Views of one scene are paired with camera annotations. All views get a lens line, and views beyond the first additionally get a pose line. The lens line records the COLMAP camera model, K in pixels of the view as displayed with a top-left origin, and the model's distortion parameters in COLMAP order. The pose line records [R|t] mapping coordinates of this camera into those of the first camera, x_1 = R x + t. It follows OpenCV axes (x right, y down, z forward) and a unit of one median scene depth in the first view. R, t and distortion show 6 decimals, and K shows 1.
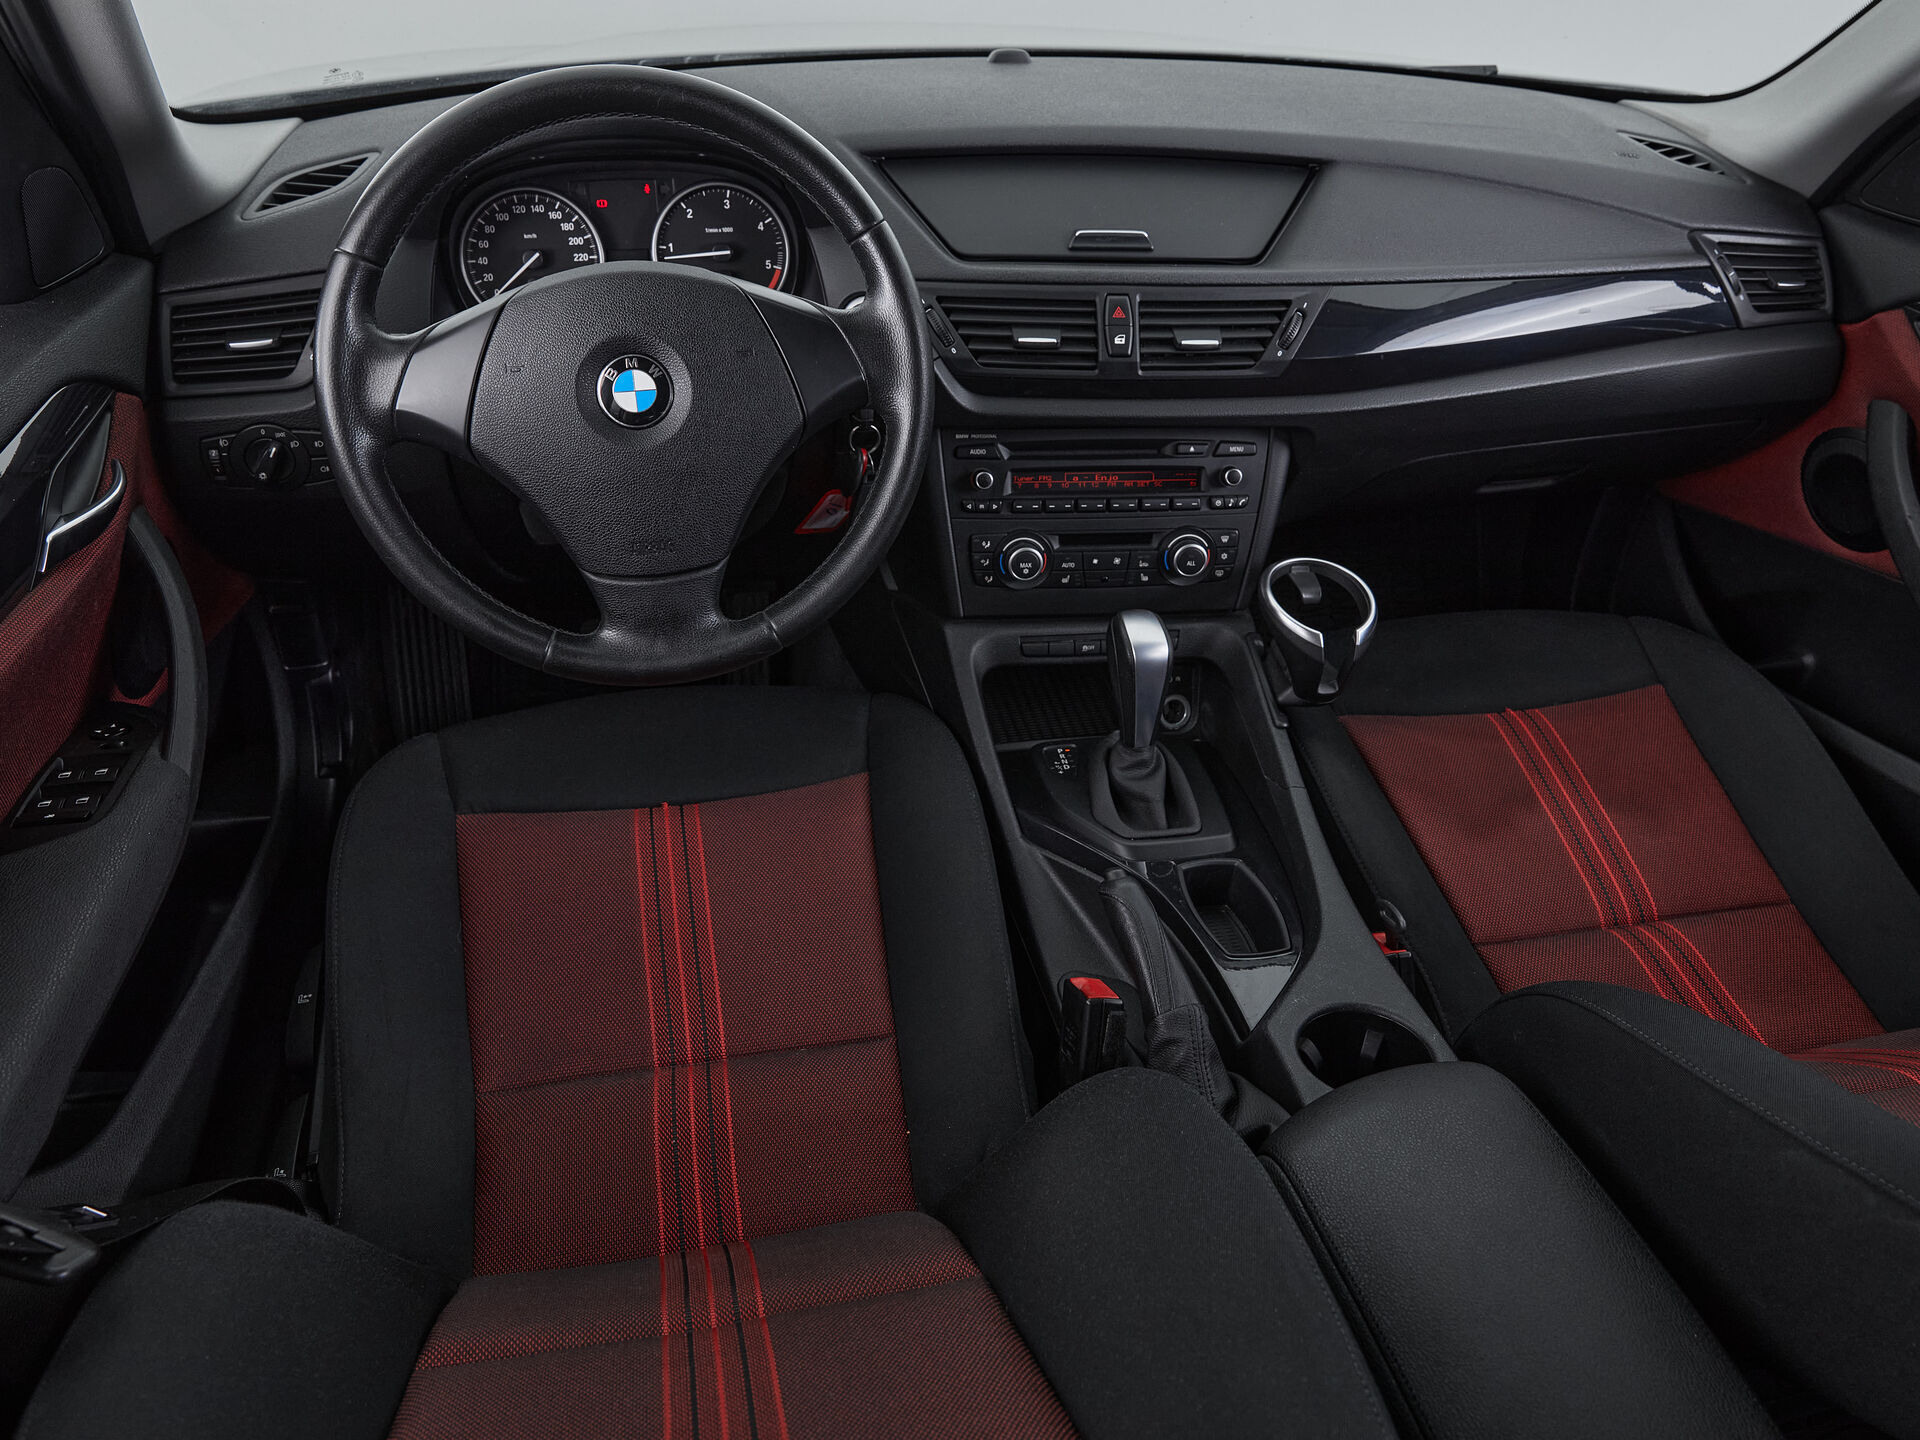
lens RADIAL K [[1387.3, 0, 954.4], [0, 1387.3, 695.9], [0, 0, 1]] dist [-0.009396, 0.004286]
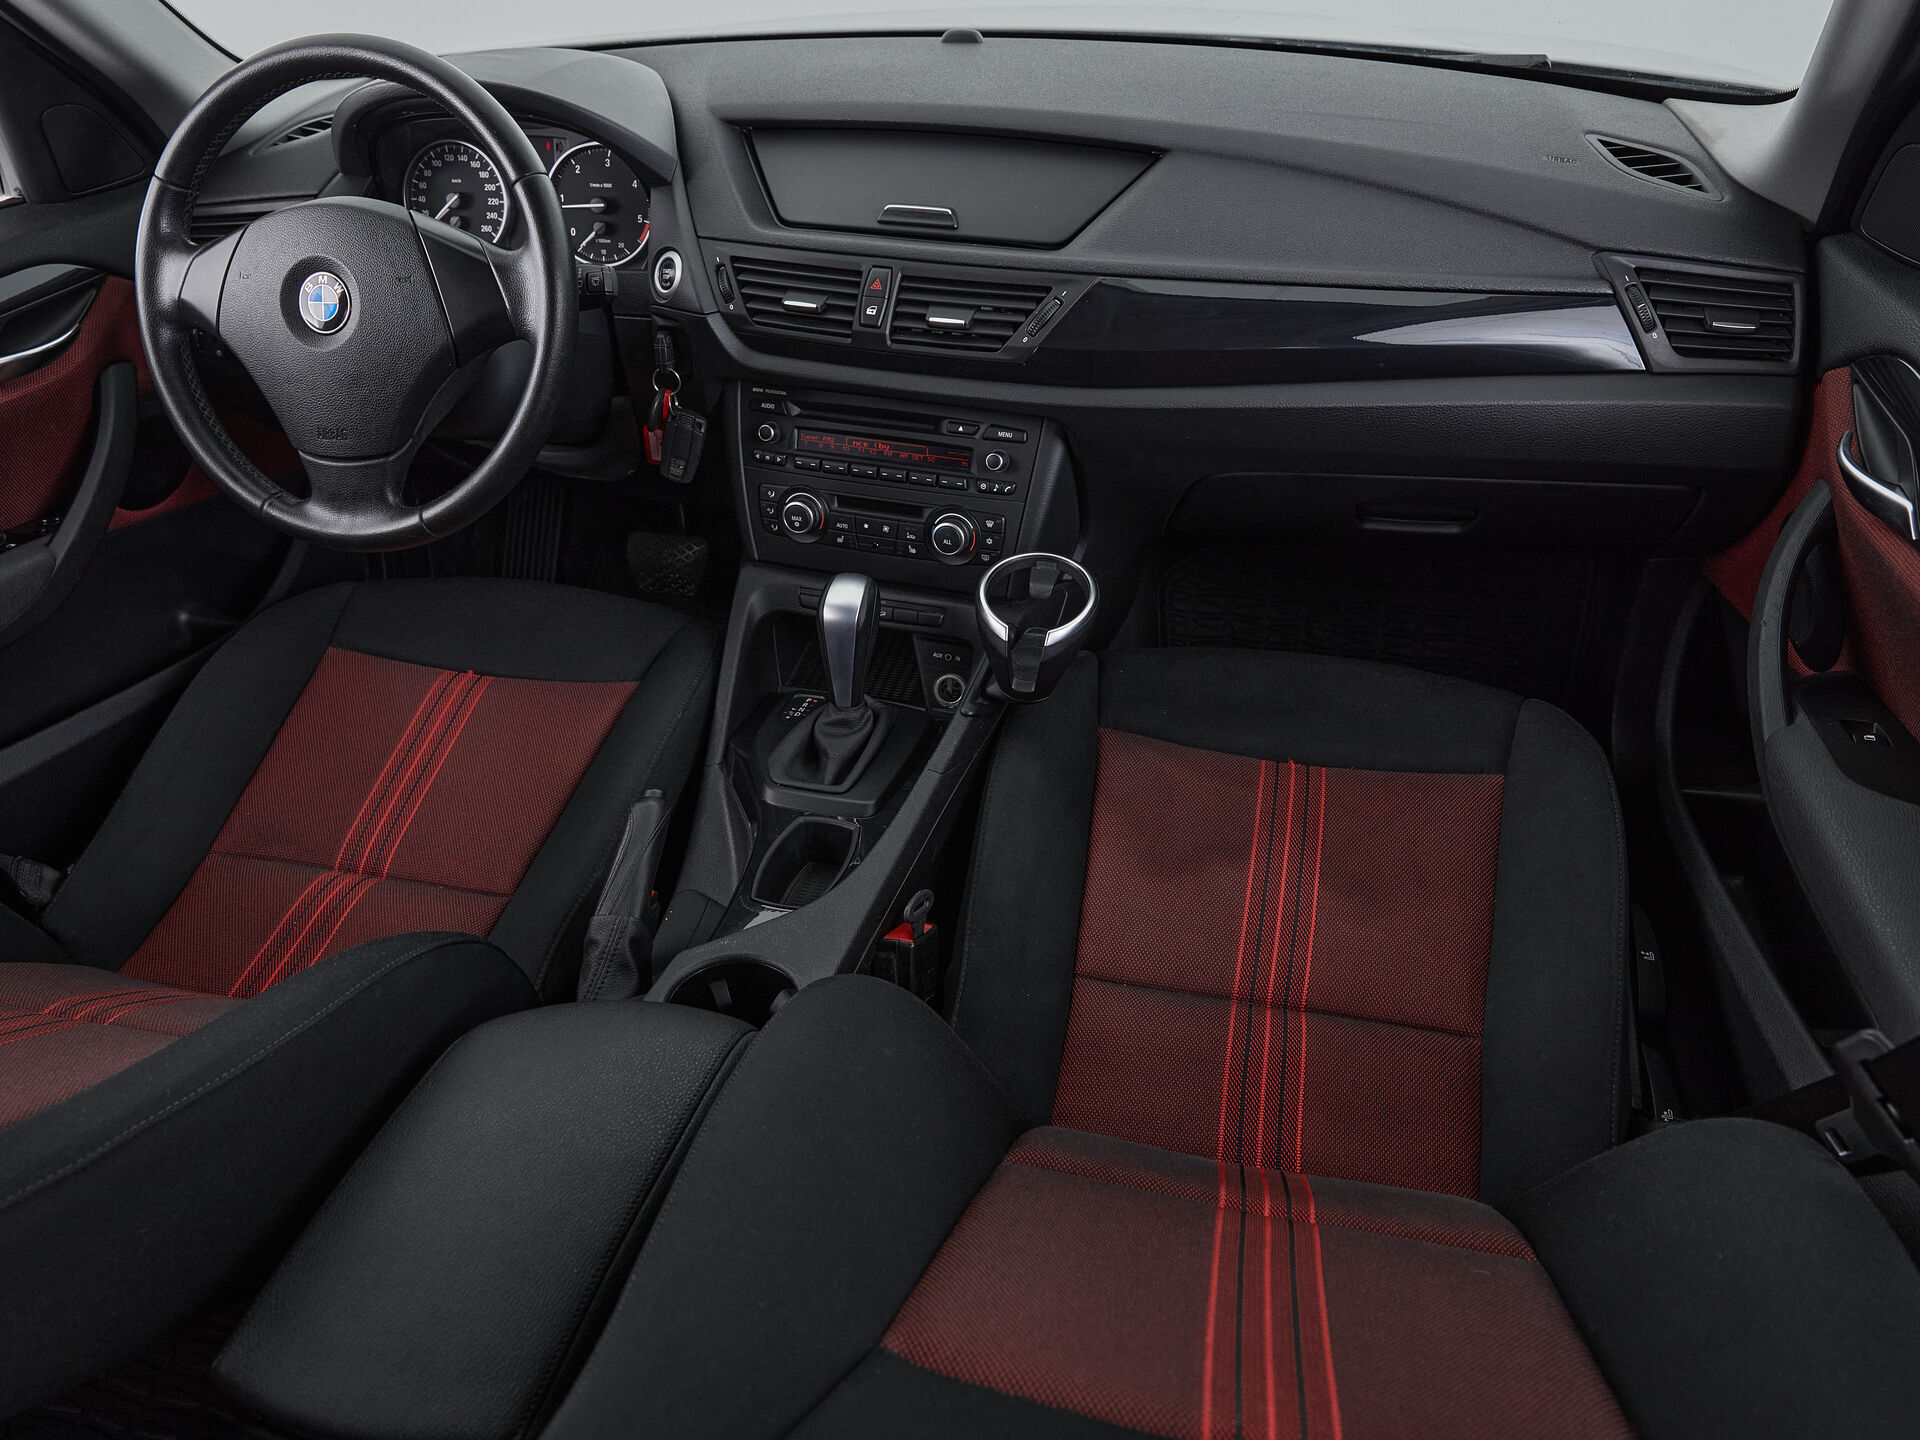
lens RADIAL K [[1387.3, 0, 954.4], [0, 1387.3, 695.9], [0, 0, 1]] dist [-0.009396, 0.004286]
pose [[0.899164, 0.197640, -0.390438, 0.608786], [-0.194981, 0.979686, 0.046884, -0.035359], [0.391773, 0.033972, 0.919434, 0.083145]]
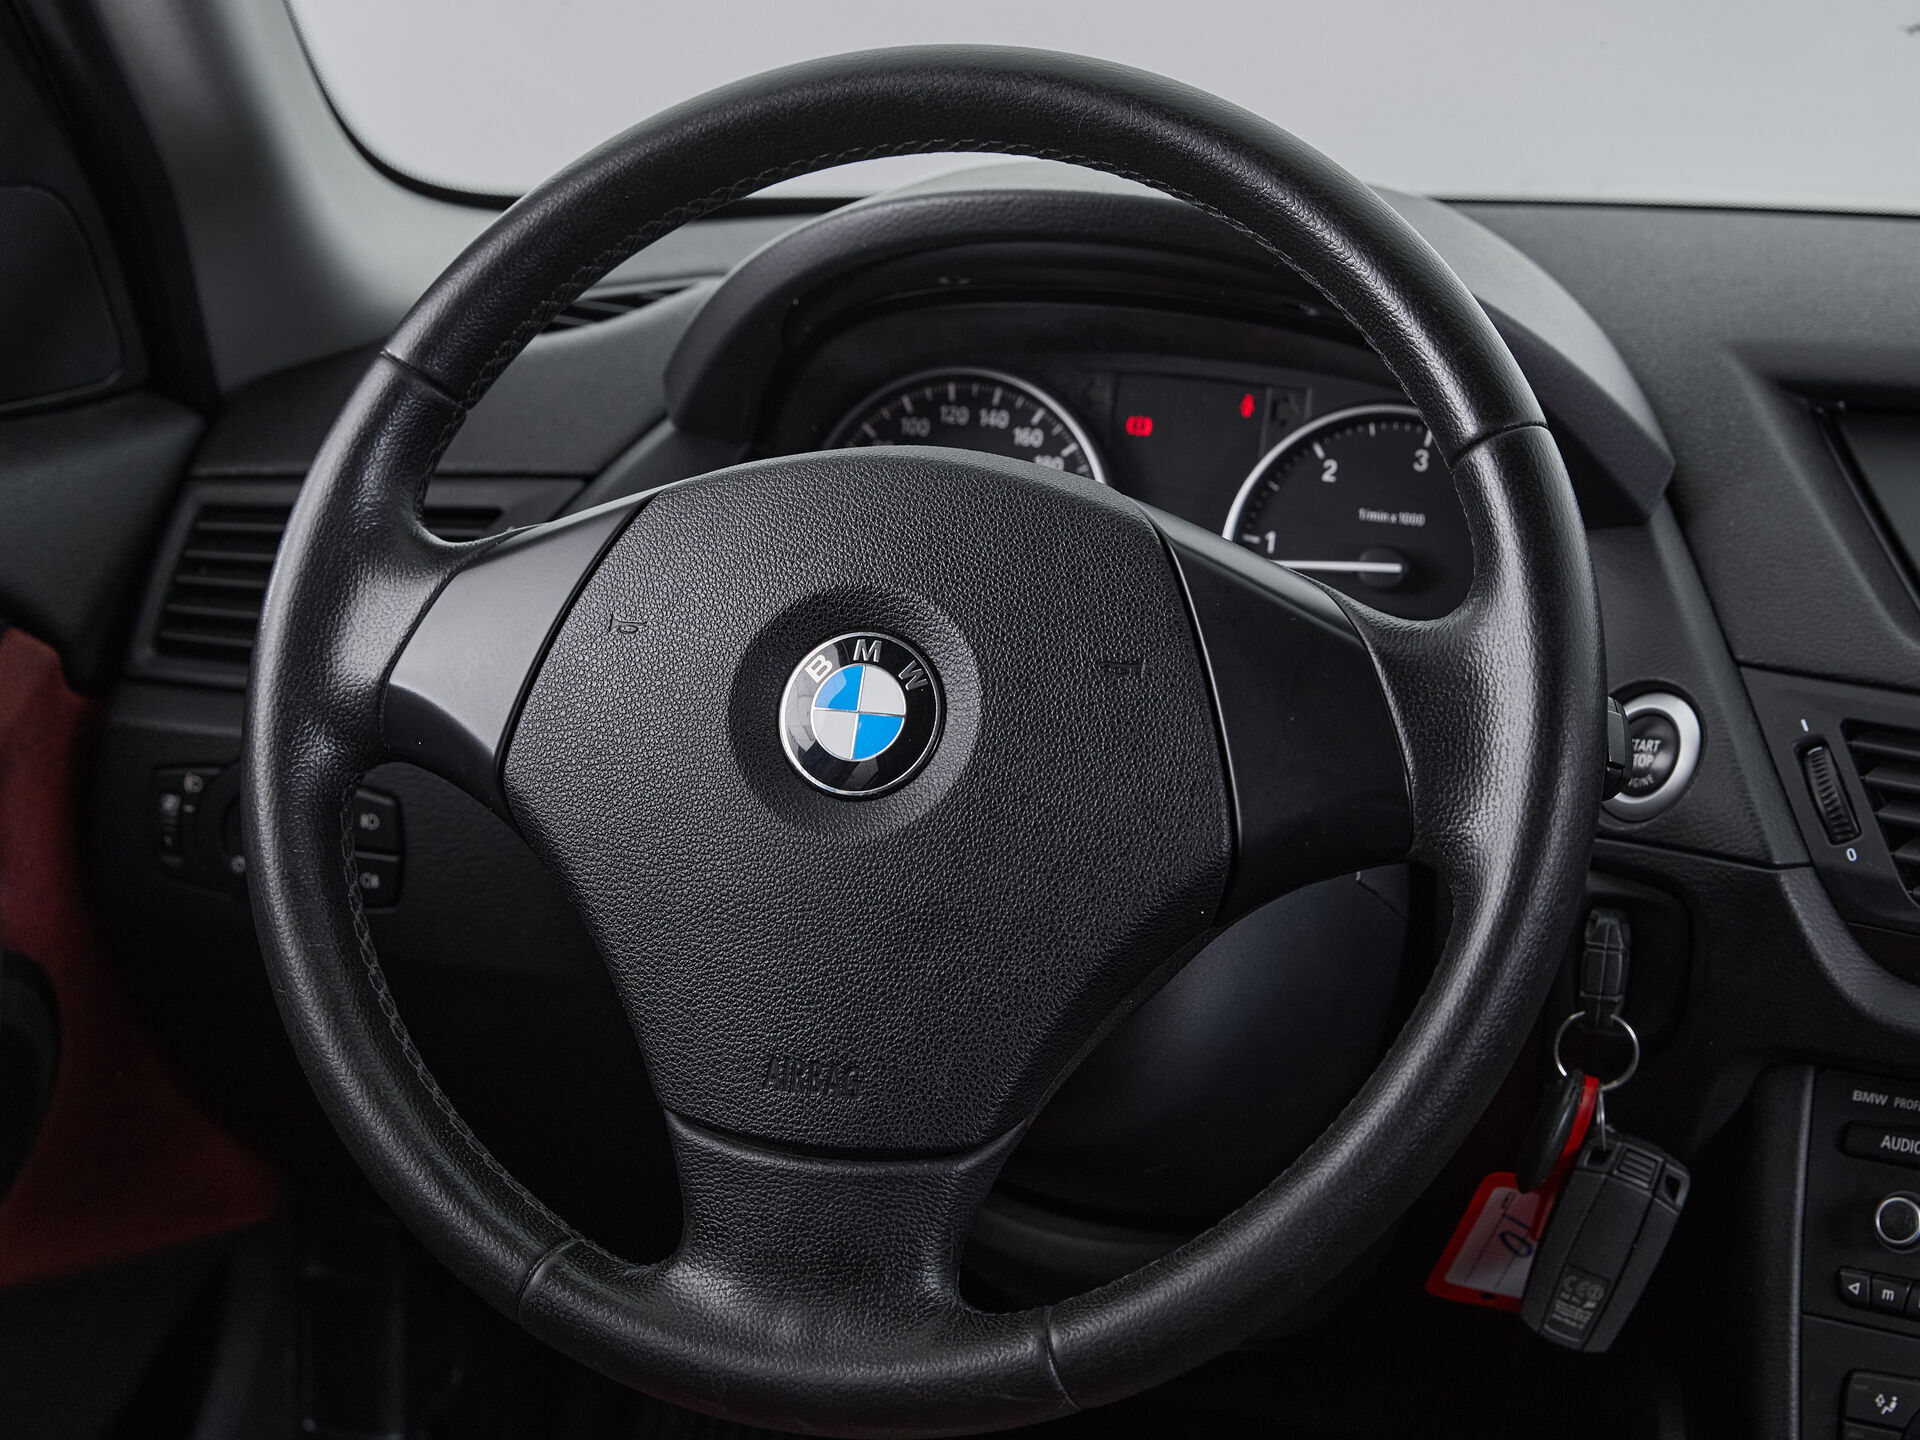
lens RADIAL K [[4128.9, 0, 960.0], [0, 4128.9, 720.0], [0, 0, 1]] dist [-0.012740, -0.194700]
pose [[0.870972, 0.123961, -0.475439, 0.302533], [-0.289032, 0.911777, -0.291758, 0.109582], [0.397327, 0.391530, 0.829961, -0.038264]]
